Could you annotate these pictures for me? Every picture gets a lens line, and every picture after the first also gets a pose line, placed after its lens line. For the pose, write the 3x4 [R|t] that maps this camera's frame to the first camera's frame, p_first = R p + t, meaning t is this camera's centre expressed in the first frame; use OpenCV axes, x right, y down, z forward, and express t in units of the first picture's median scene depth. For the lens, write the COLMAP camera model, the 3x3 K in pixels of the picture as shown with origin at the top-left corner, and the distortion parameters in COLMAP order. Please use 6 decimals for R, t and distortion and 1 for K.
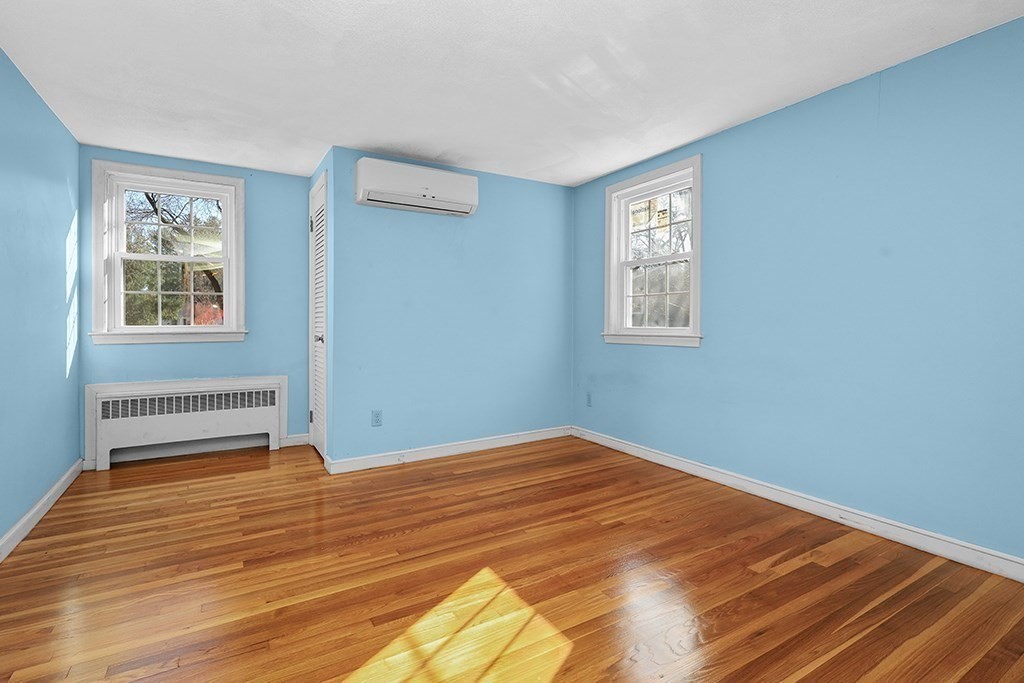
lens RADIAL K [[504.9, 0, 508.4], [0, 504.9, 328.3], [0, 0, 1]] dist [0.001044, -0.000087]
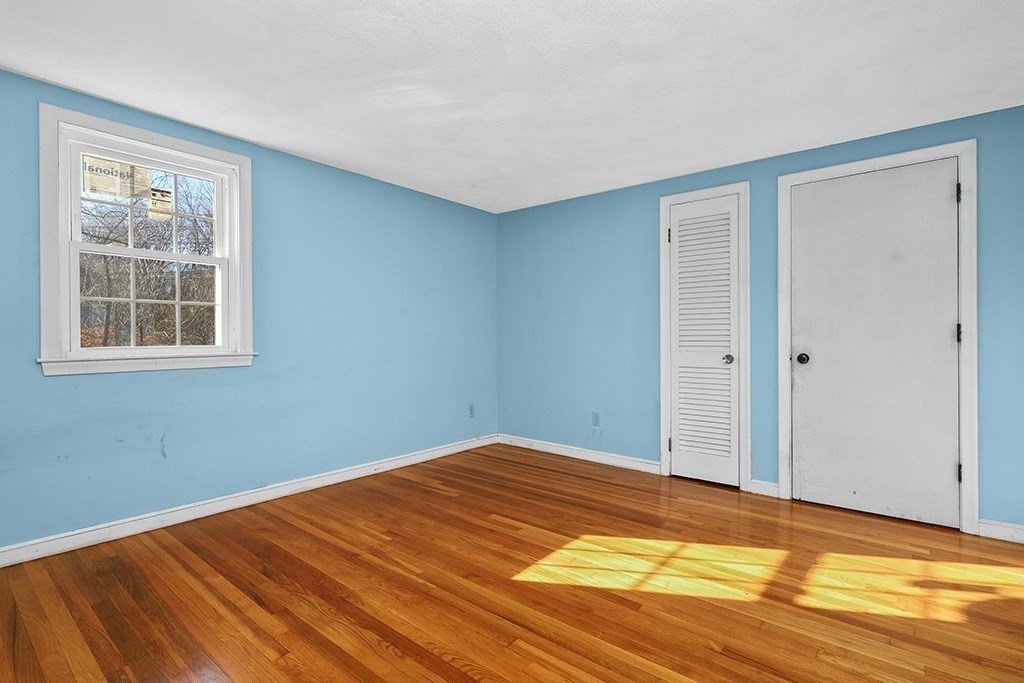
lens RADIAL K [[470.8, 0, 512.0], [0, 470.8, 341.5], [0, 0, 1]] dist [0.001632, 0.000210]
pose [[-0.337713, -0.009506, 0.941201, -0.735590], [0.012497, 0.999816, 0.014582, -0.016629], [-0.941166, 0.016687, -0.337532, 1.027984]]
